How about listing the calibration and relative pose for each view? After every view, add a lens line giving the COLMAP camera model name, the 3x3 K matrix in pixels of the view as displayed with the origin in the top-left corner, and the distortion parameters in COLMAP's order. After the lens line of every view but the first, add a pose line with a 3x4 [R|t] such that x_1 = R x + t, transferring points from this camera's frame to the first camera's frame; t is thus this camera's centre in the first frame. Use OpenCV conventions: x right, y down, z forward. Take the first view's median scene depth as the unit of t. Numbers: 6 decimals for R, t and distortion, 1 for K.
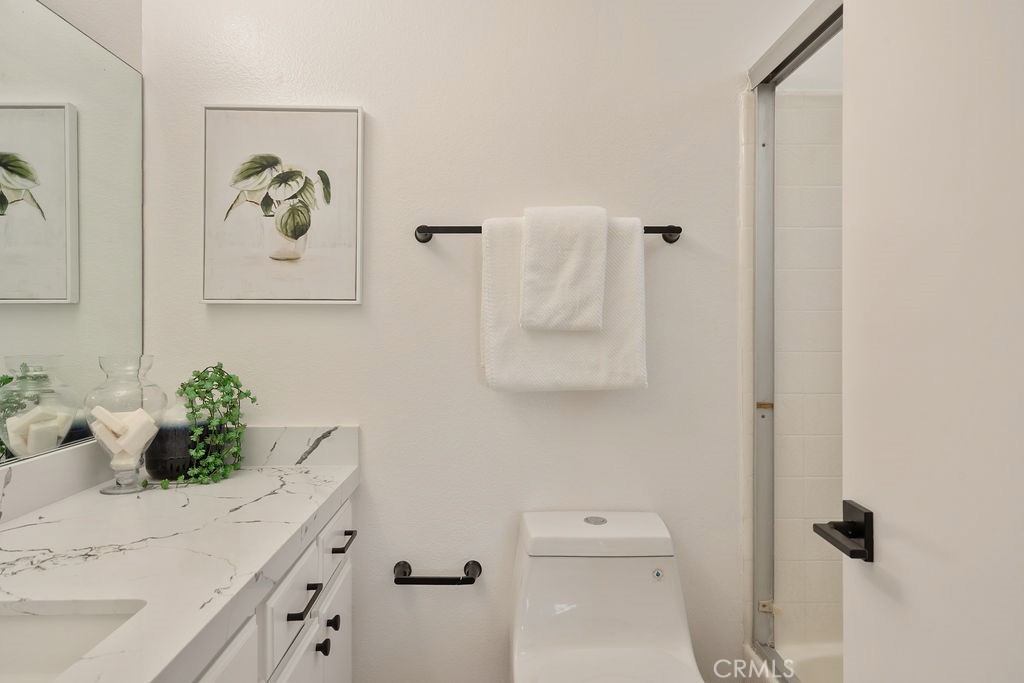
lens RADIAL K [[678.8, 0, 512.0], [0, 678.8, 333.8], [0, 0, 1]] dist [0.033649, 0.004133]
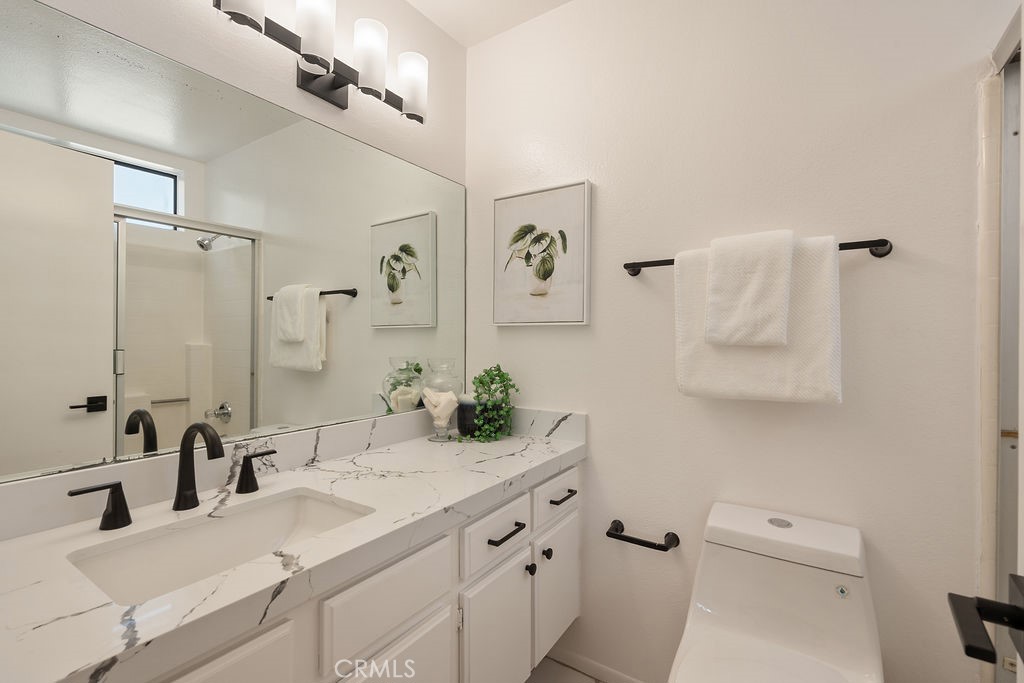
lens RADIAL K [[476.0, 0, 509.5], [0, 476.0, 343.4], [0, 0, 1]] dist [0.015436, 0.000953]
pose [[0.821420, 0.007149, -0.570279, 0.200253], [-0.007798, 0.999969, 0.001304, -0.006329], [0.570270, 0.003375, 0.821450, 0.134869]]
